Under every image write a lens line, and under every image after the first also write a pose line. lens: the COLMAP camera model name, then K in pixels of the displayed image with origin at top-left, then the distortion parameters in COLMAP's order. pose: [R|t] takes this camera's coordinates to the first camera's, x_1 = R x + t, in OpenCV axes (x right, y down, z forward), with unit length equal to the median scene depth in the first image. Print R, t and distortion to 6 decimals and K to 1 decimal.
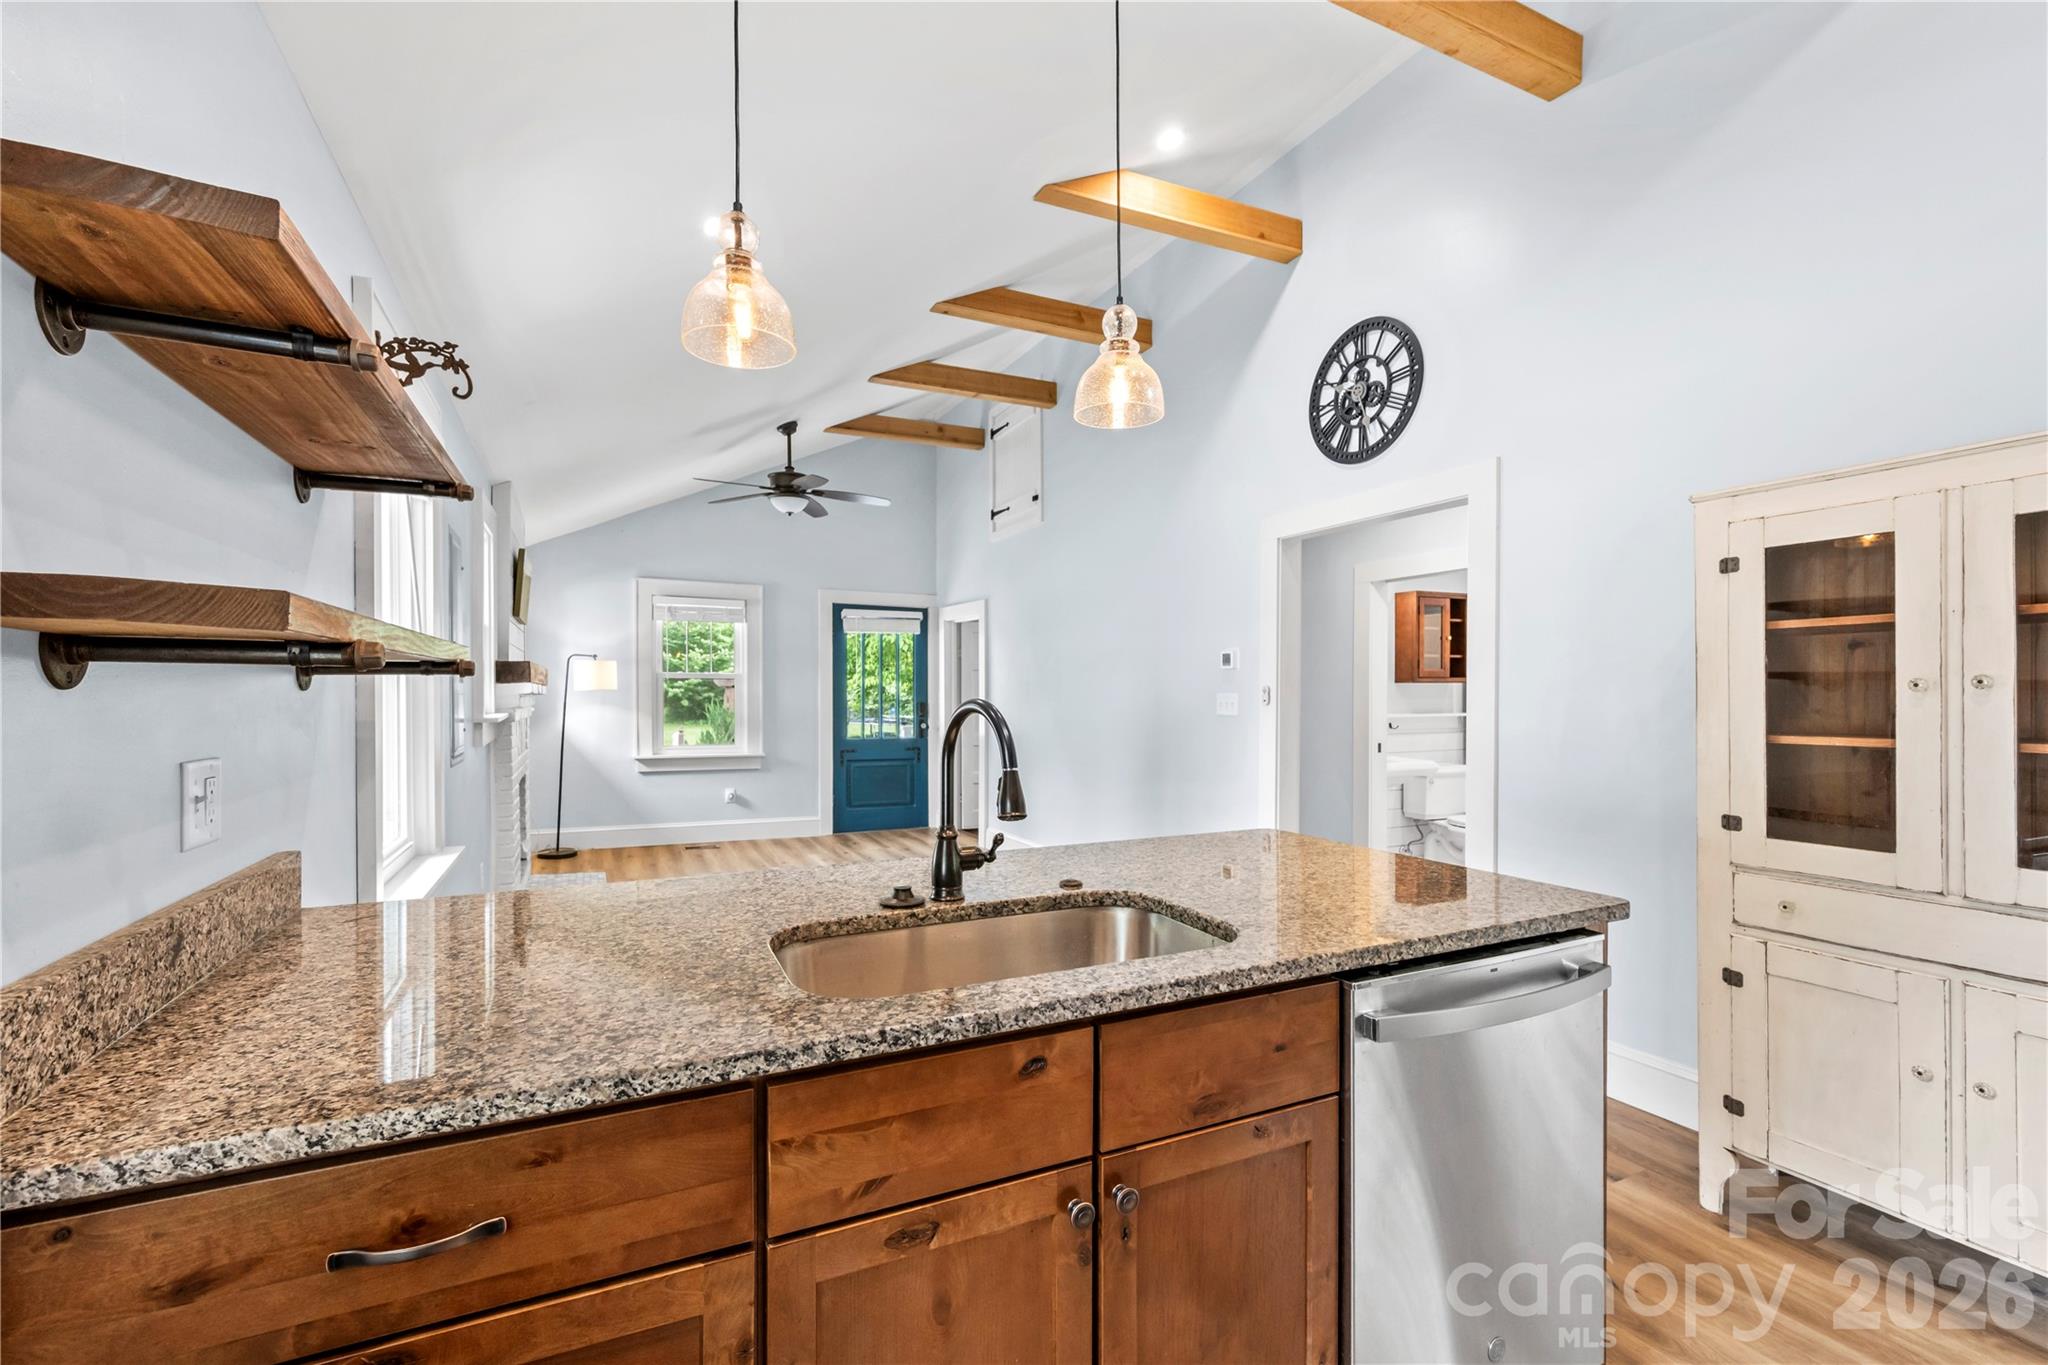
lens RADIAL K [[870.0, 0, 1019.3], [0, 870.0, 696.6], [0, 0, 1]] dist [-0.000180, -0.000040]
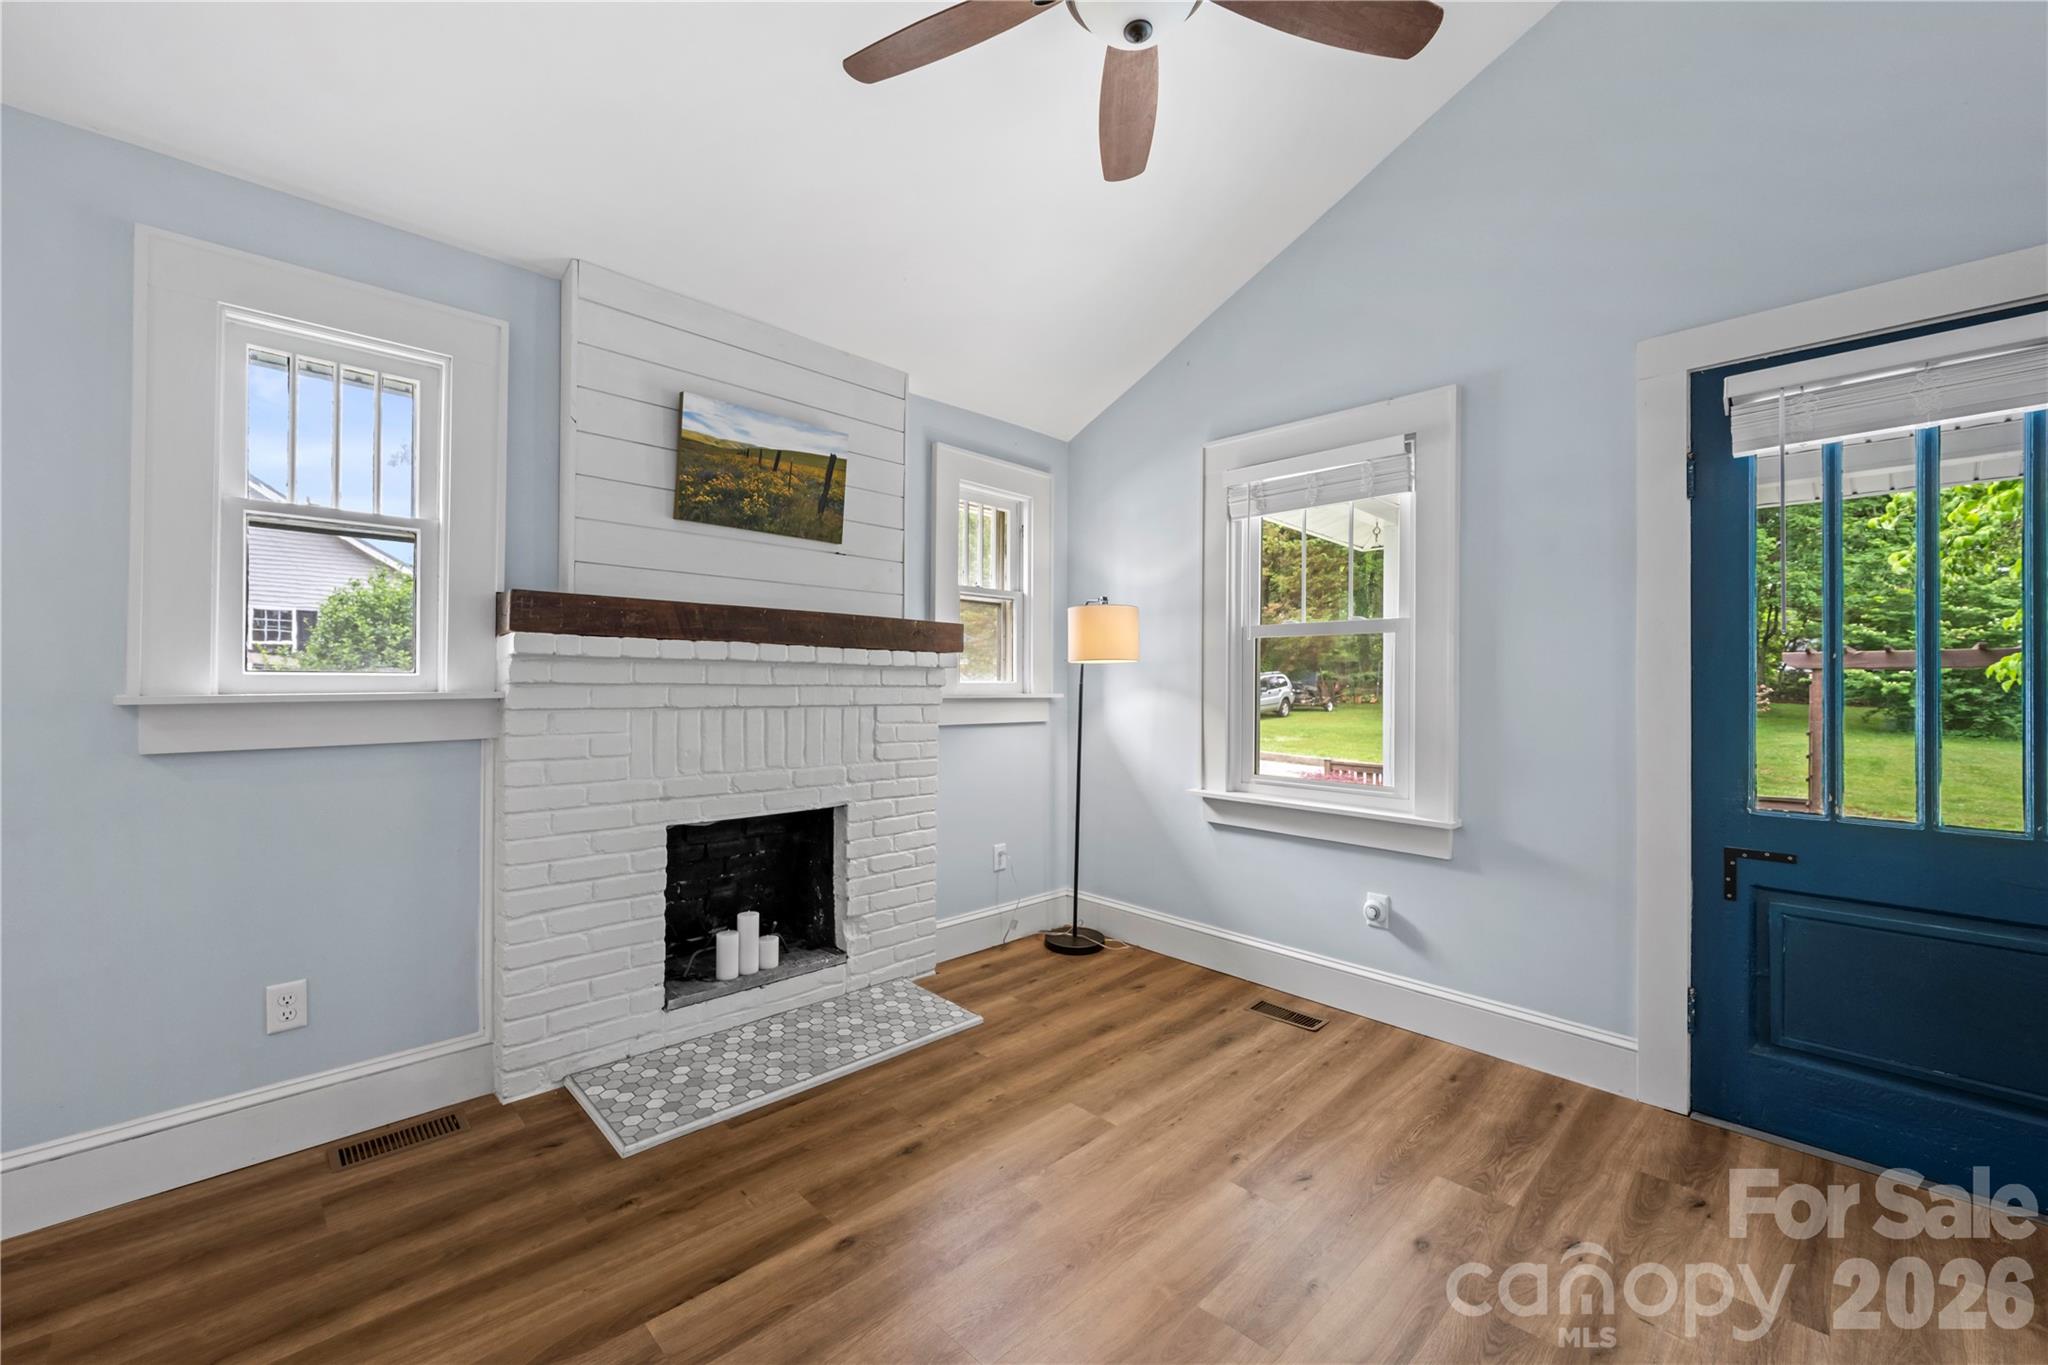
lens RADIAL K [[821.2, 0, 1028.1], [0, 821.2, 684.9], [0, 0, 1]] dist [0.001222, 0.000085]
pose [[0.319827, -0.001094, -0.947475, -0.012772], [-0.008919, 0.999952, -0.004165, 0.008760], [0.947434, 0.009783, 0.319802, 0.749371]]
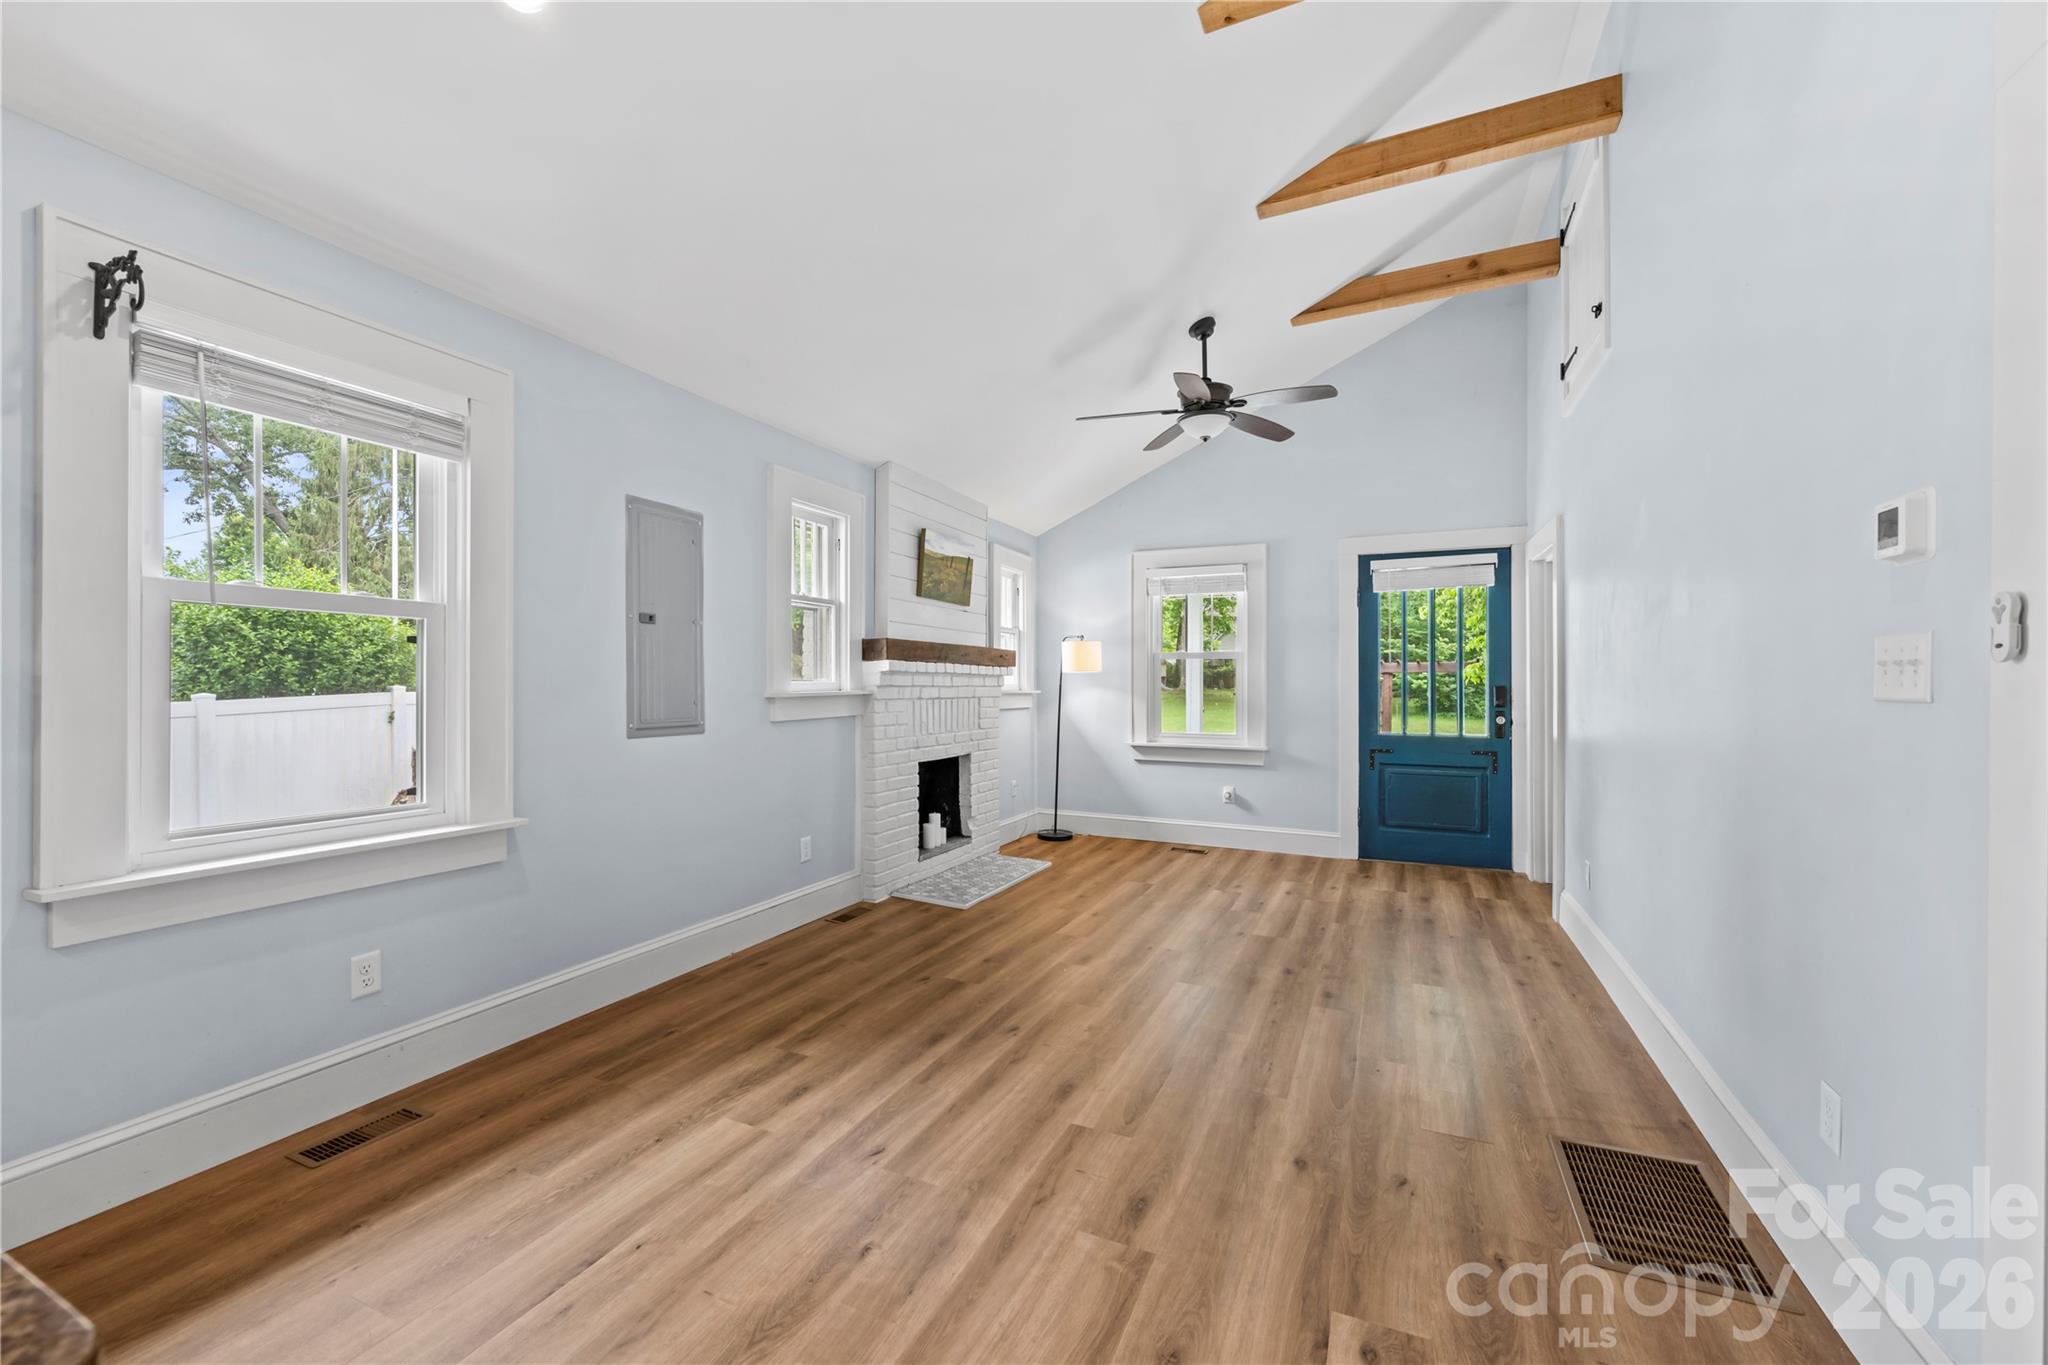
lens RADIAL K [[821.2, 0, 1028.1], [0, 821.2, 684.9], [0, 0, 1]] dist [0.001222, 0.000085]
pose [[0.638338, -0.003656, -0.769747, 0.169670], [-0.000687, 0.999986, -0.005319, 0.011213], [0.769756, 0.003924, 0.638326, 0.351420]]
